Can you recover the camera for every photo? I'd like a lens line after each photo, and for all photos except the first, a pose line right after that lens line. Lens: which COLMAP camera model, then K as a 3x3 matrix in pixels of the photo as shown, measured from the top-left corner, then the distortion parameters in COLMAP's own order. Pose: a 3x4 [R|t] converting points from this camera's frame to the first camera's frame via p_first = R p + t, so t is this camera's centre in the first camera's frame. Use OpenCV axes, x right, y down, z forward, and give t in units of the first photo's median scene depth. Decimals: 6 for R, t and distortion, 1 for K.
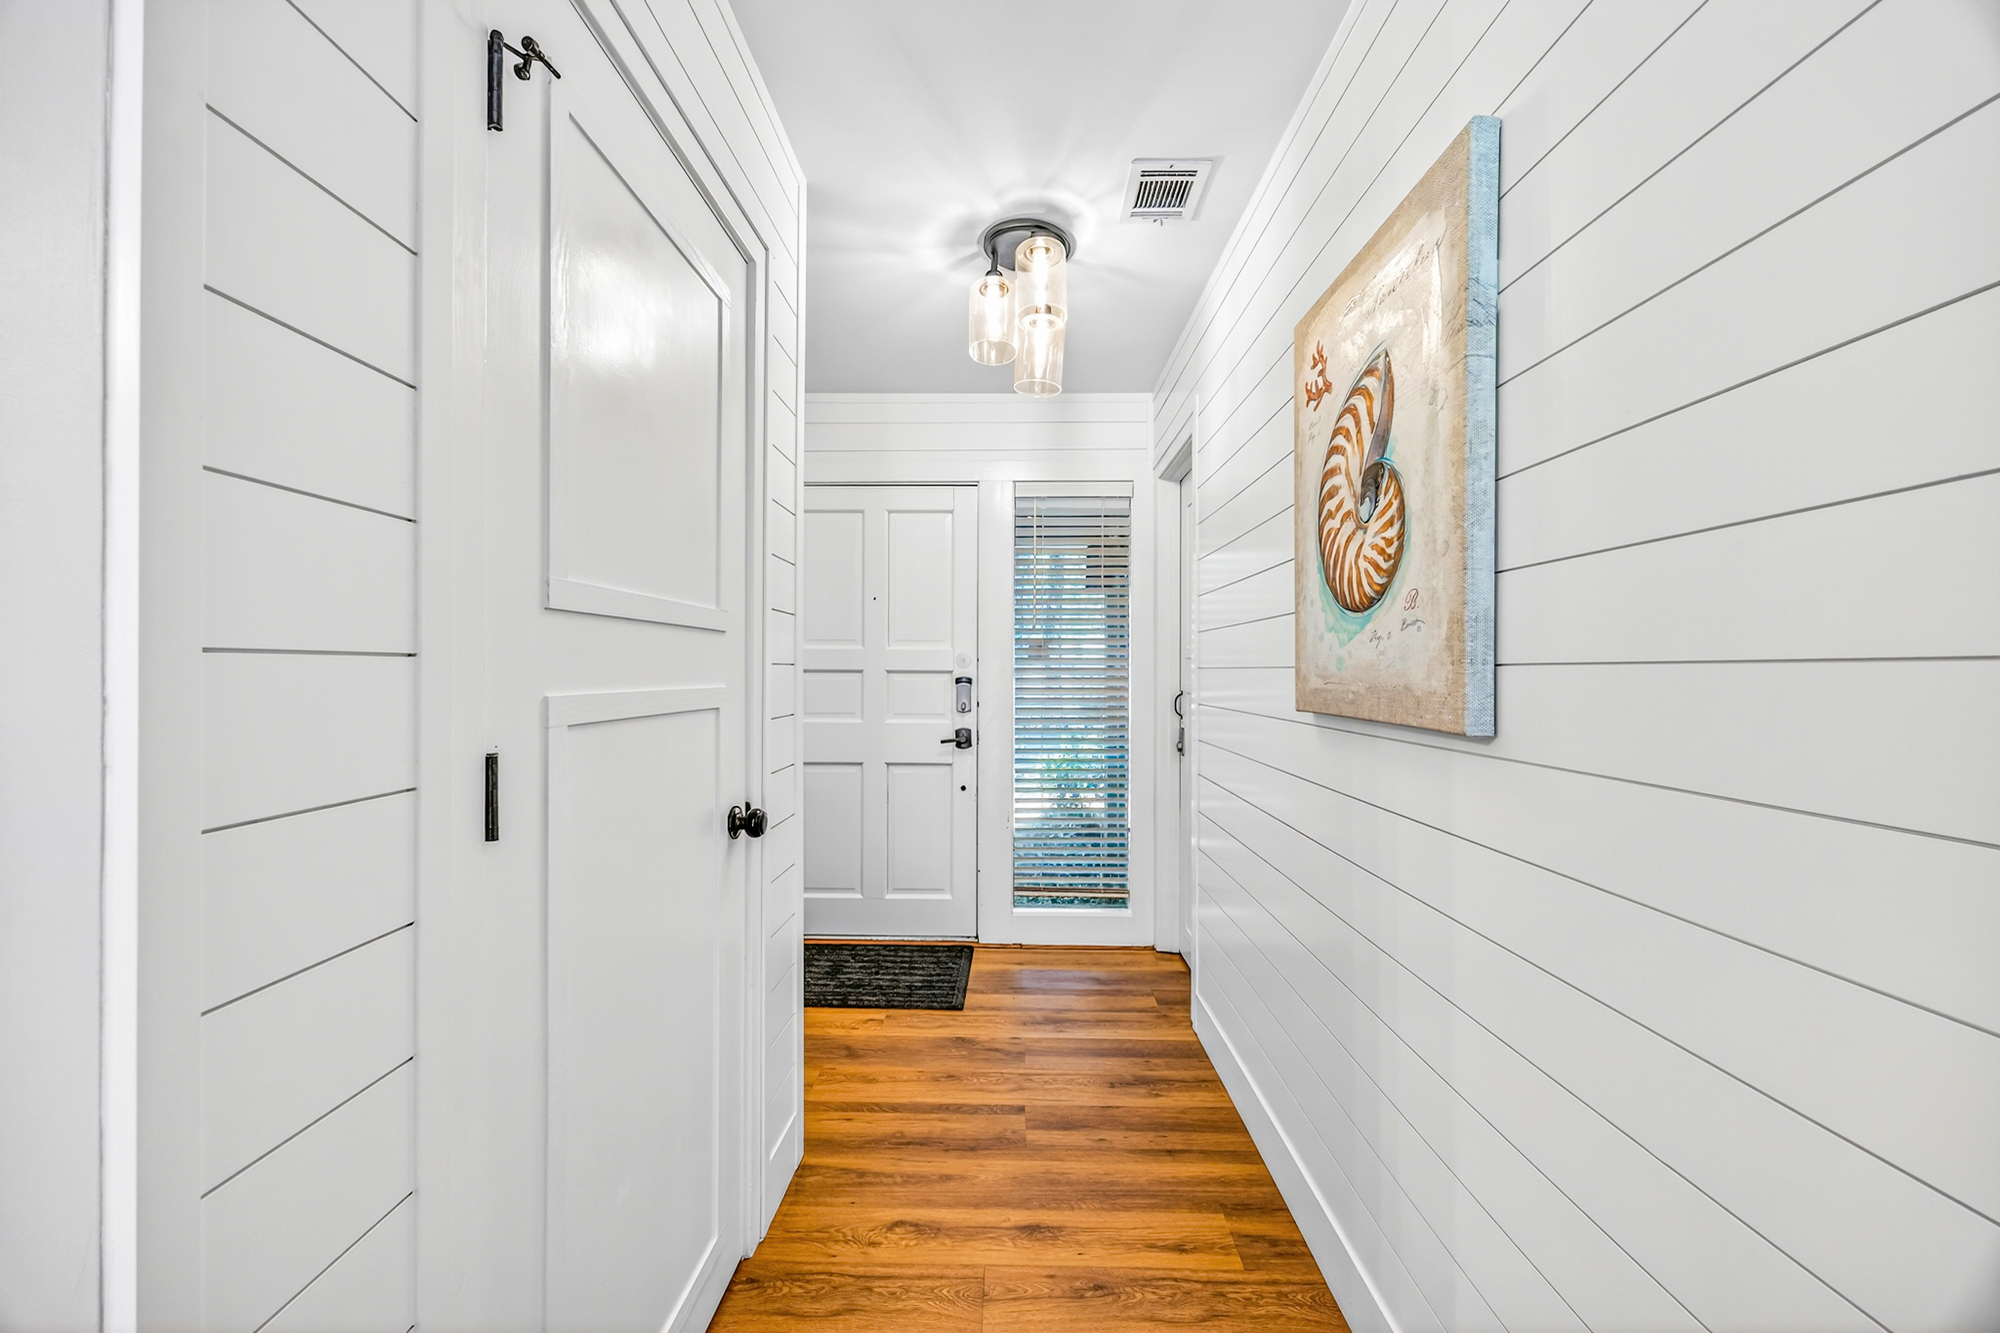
lens RADIAL K [[757.2, 0, 1002.8], [0, 757.2, 670.0], [0, 0, 1]] dist [-0.001988, -0.000466]
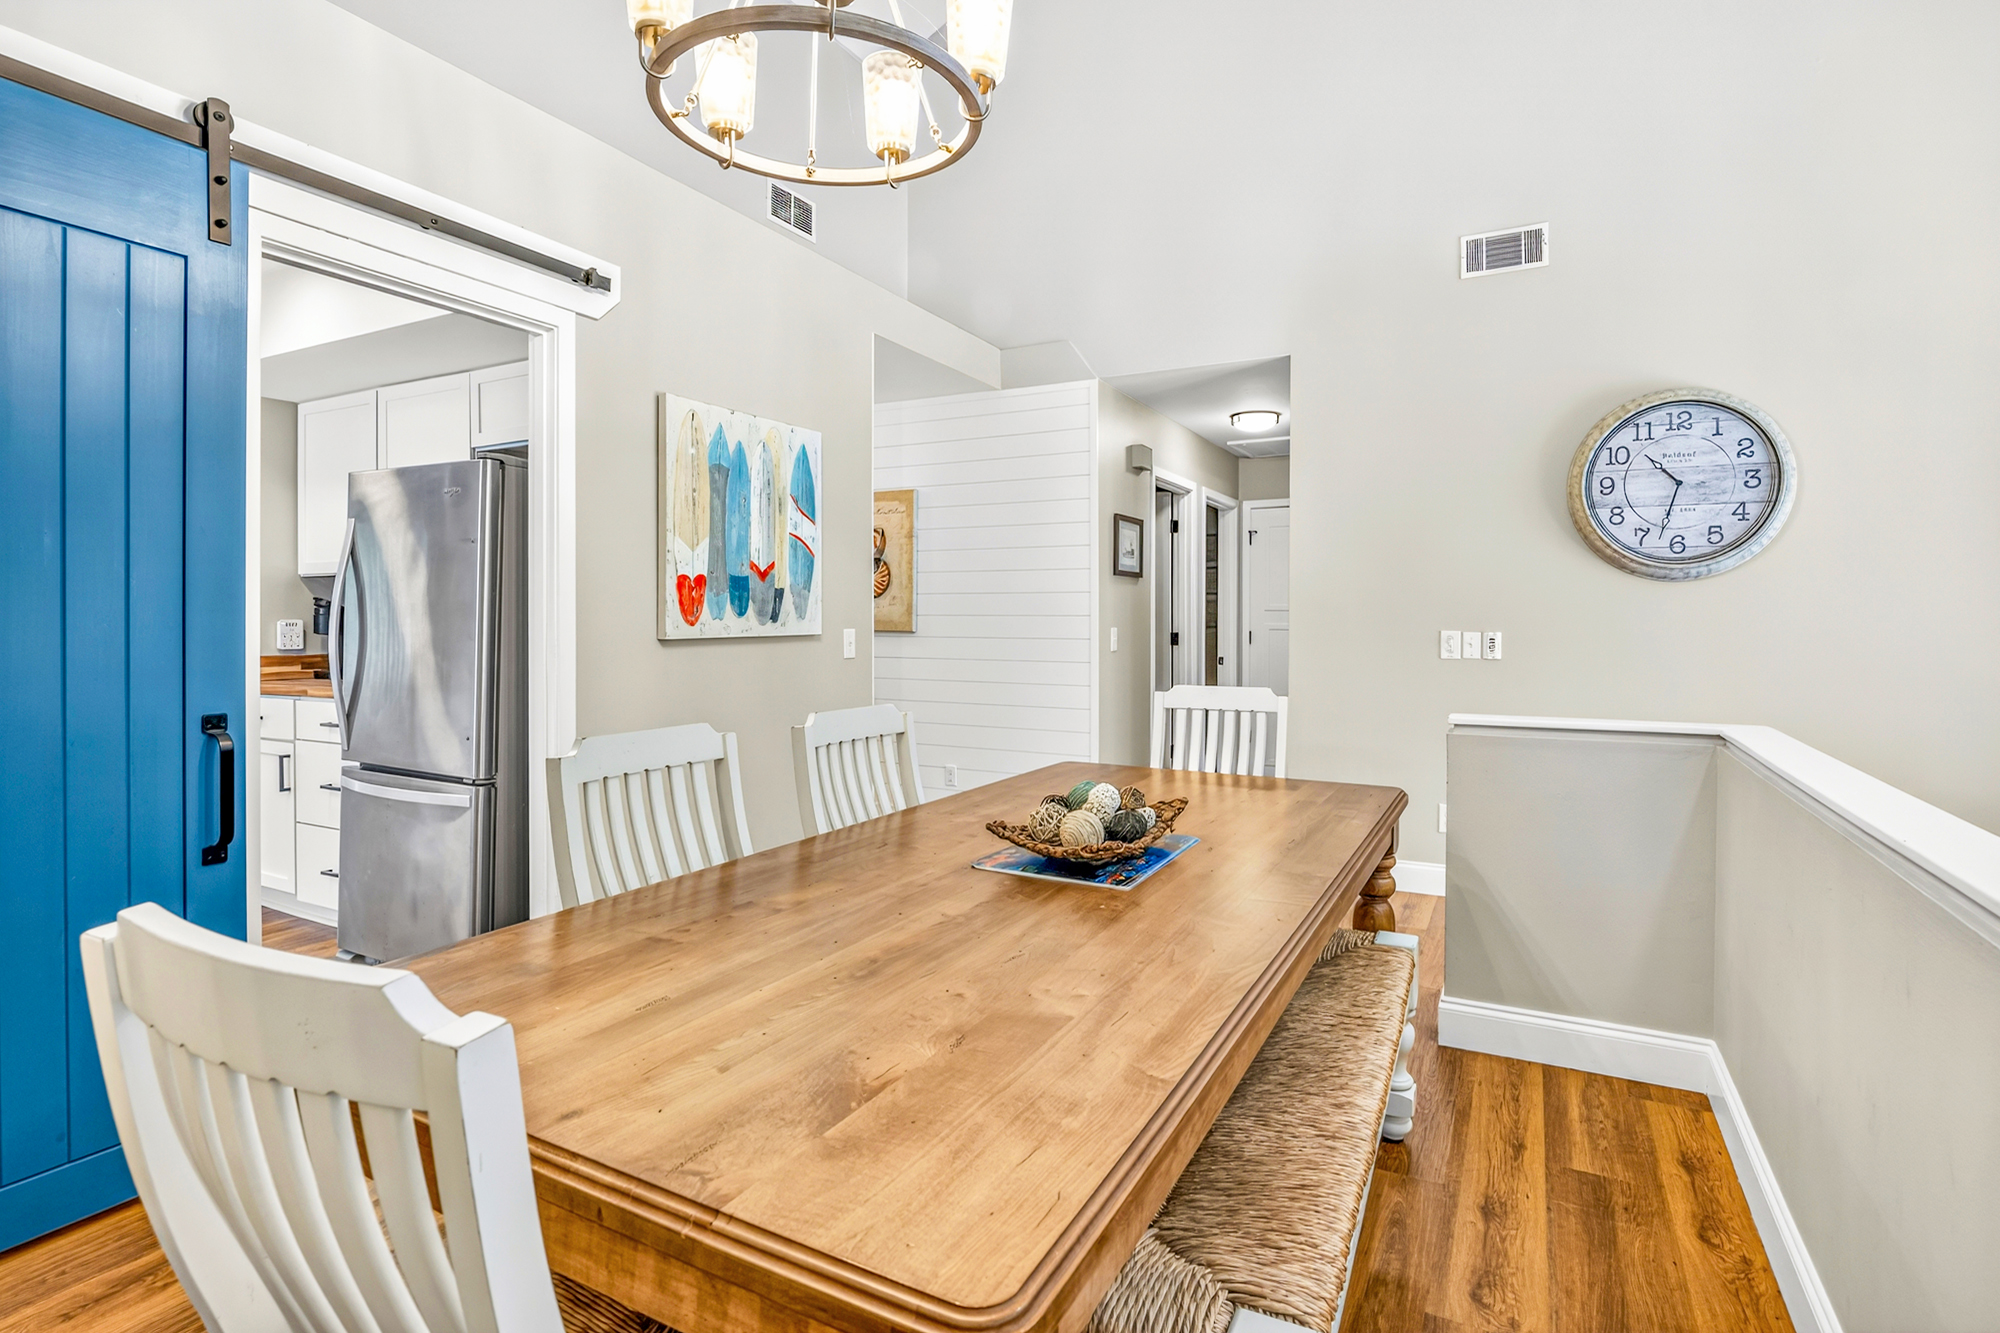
lens RADIAL K [[997.2, 0, 1001.8], [0, 997.2, 622.5], [0, 0, 1]] dist [-0.003469, -0.000242]
pose [[0.461122, -0.006030, 0.887316, -3.692429], [-0.000805, 0.999974, 0.007213, -0.003915], [-0.887336, -0.004040, 0.461105, -1.803164]]
